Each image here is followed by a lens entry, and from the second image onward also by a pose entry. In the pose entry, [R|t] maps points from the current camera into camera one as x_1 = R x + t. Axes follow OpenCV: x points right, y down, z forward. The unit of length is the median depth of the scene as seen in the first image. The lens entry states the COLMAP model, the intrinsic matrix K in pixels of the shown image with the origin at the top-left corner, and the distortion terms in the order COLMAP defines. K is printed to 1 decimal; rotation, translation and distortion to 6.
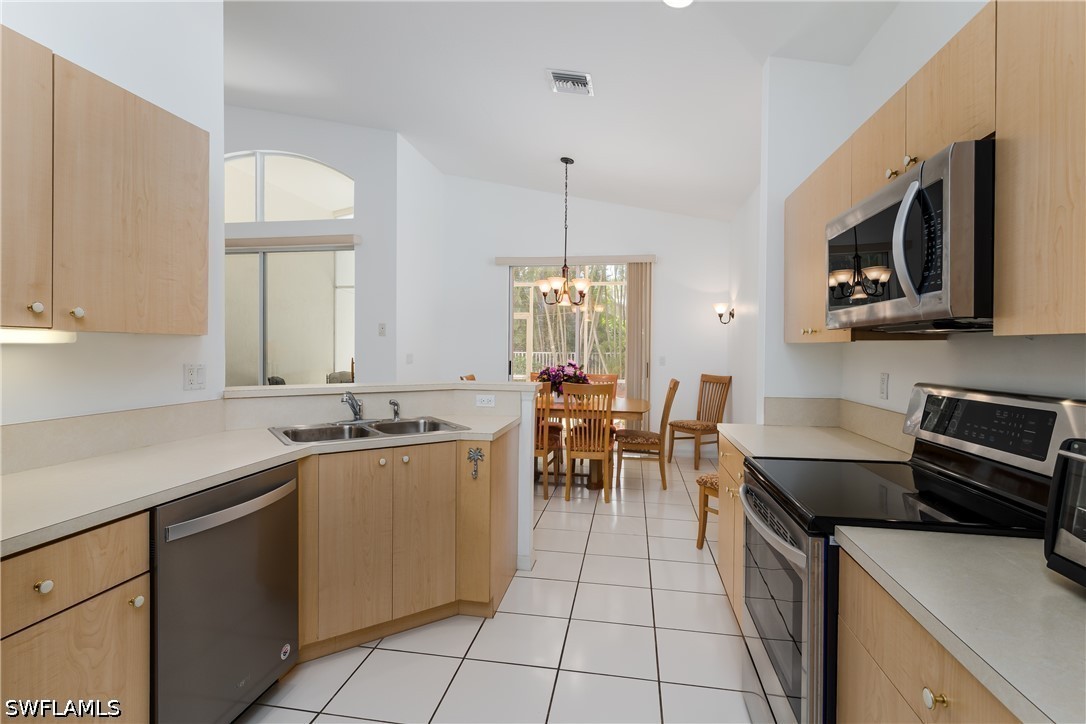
lens RADIAL K [[527.4, 0, 546.3], [0, 527.4, 342.9], [0, 0, 1]] dist [-0.000812, -0.000130]
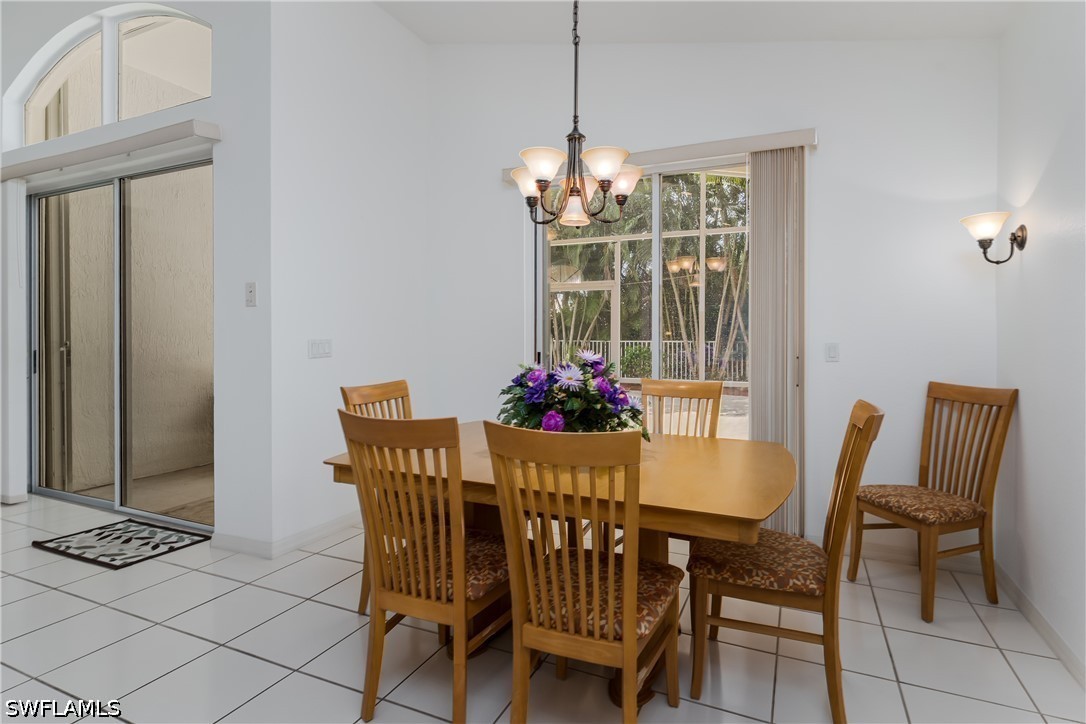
lens RADIAL K [[545.9, 0, 541.8], [0, 545.9, 330.9], [0, 0, 1]] dist [0.000129, 0.000549]
pose [[0.960534, -0.010305, -0.277970, 0.112386], [0.009282, 0.999944, -0.004996, 0.015317], [0.278006, 0.002218, 0.960577, 0.483498]]
